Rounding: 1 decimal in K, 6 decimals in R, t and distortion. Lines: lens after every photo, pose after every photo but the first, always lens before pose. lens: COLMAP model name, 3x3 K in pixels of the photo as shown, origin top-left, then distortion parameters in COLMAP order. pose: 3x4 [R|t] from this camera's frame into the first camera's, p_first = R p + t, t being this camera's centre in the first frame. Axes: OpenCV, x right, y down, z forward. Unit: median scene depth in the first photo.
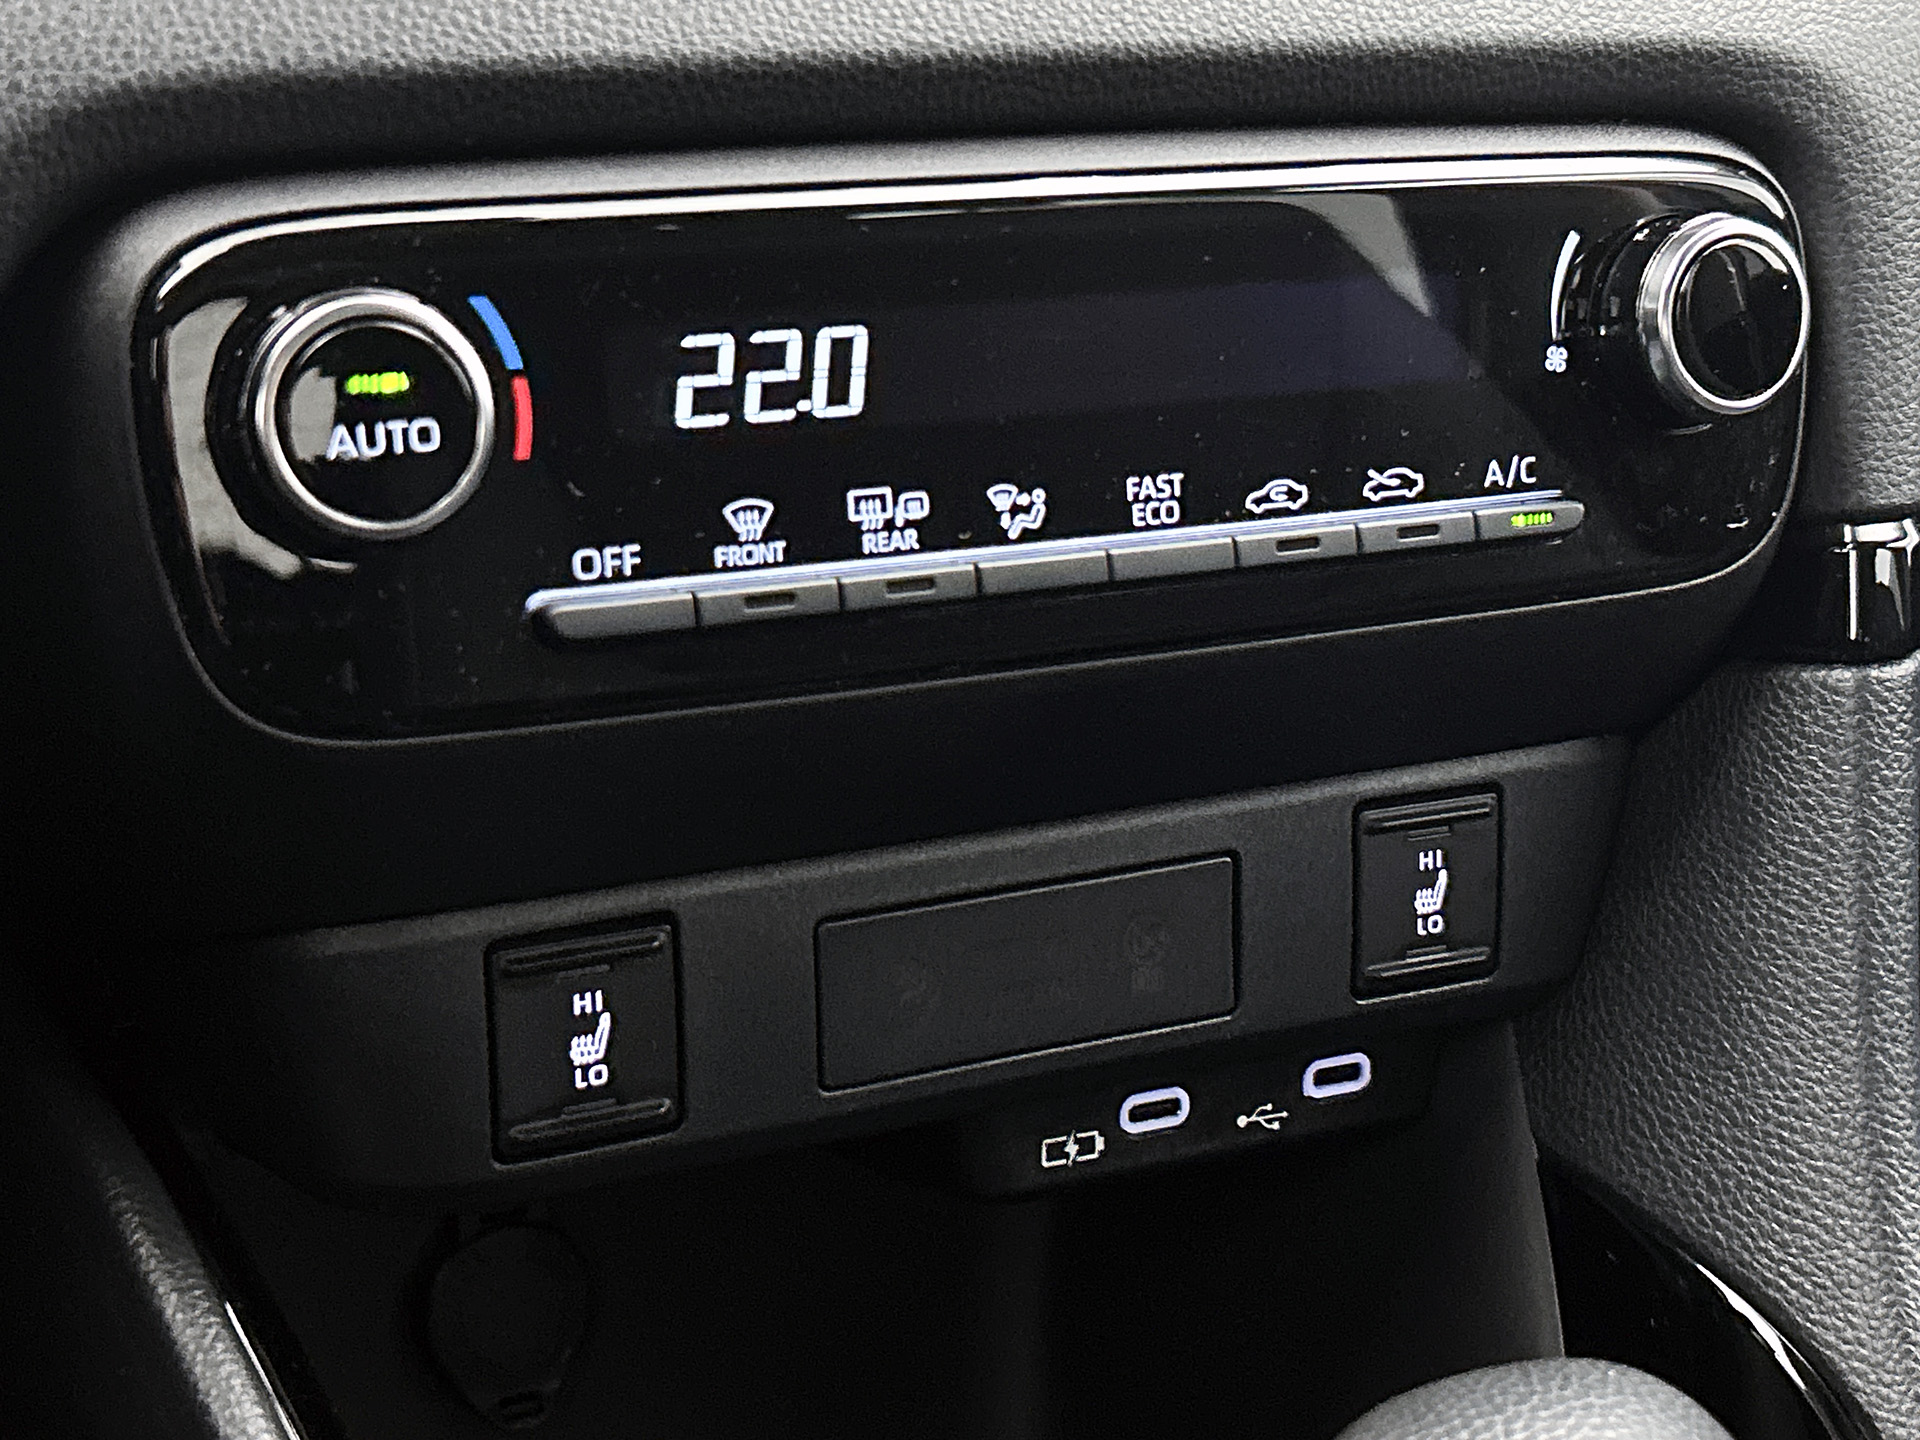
lens RADIAL K [[3051.2, 0, 971.9], [0, 3051.2, 736.2], [0, 0, 1]] dist [0.129743, 0.000000]
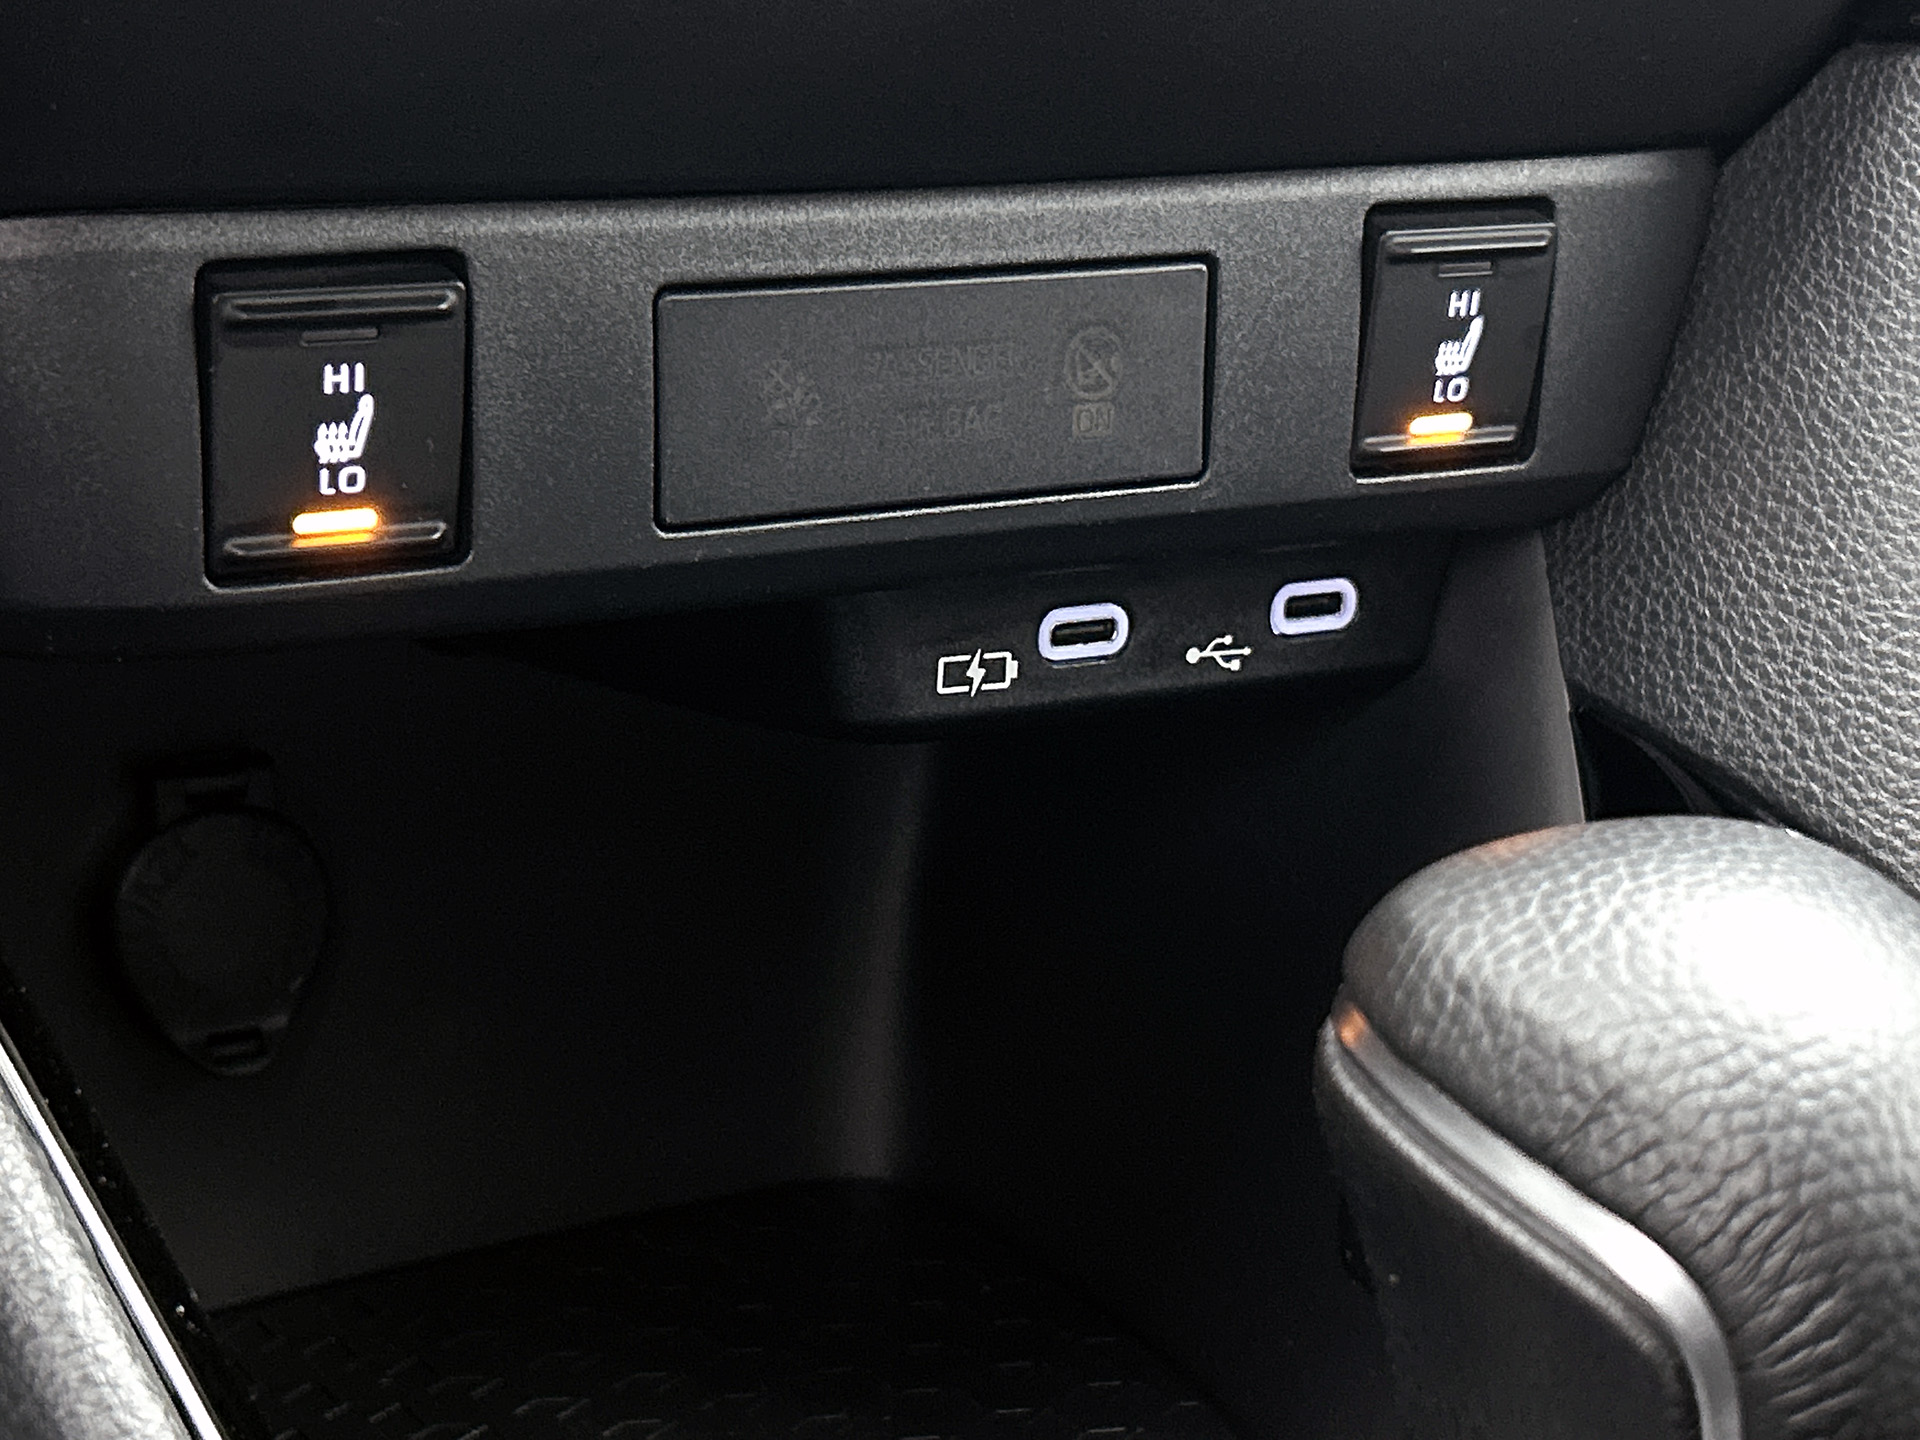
lens RADIAL K [[3319.0, 0, 940.4], [0, 3319.0, 721.3], [0, 0, 1]] dist [0.124065, 0.000000]
pose [[0.997766, 0.025083, 0.061911, -0.027518], [-0.025916, 0.999584, 0.012691, 0.138606], [-0.061567, -0.014267, 0.998001, 0.176608]]
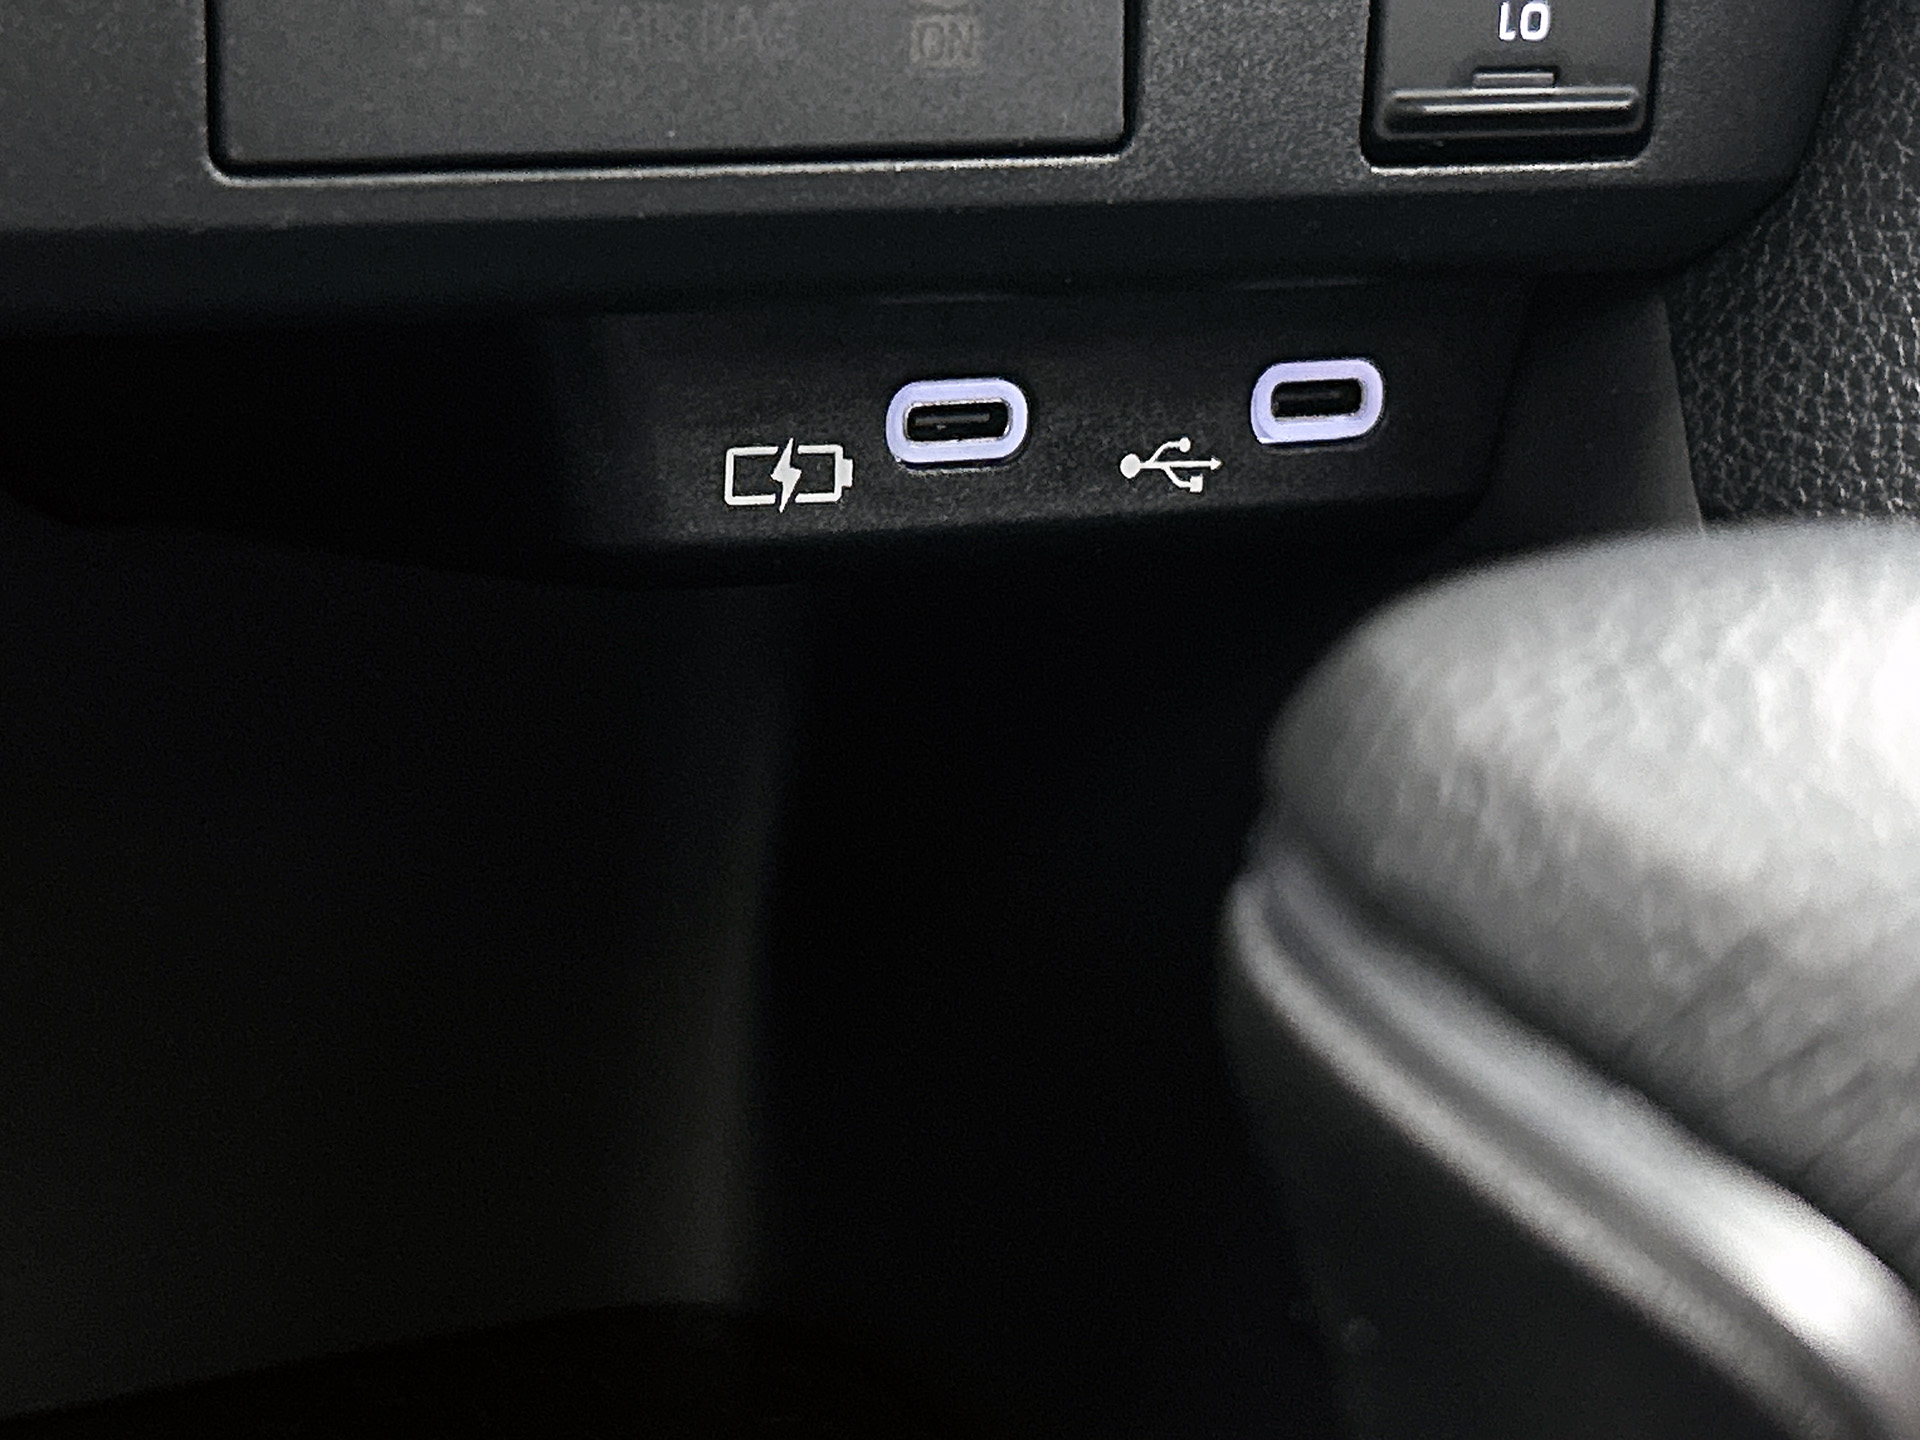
lens RADIAL K [[3741.0, 0, 964.5], [0, 3741.0, 707.7], [0, 0, 1]] dist [0.101950, 0.000000]
pose [[0.998645, 0.031223, 0.041644, 0.037957], [-0.029618, 0.998815, -0.038611, 0.197621], [-0.042801, 0.037325, 0.998386, 0.401997]]
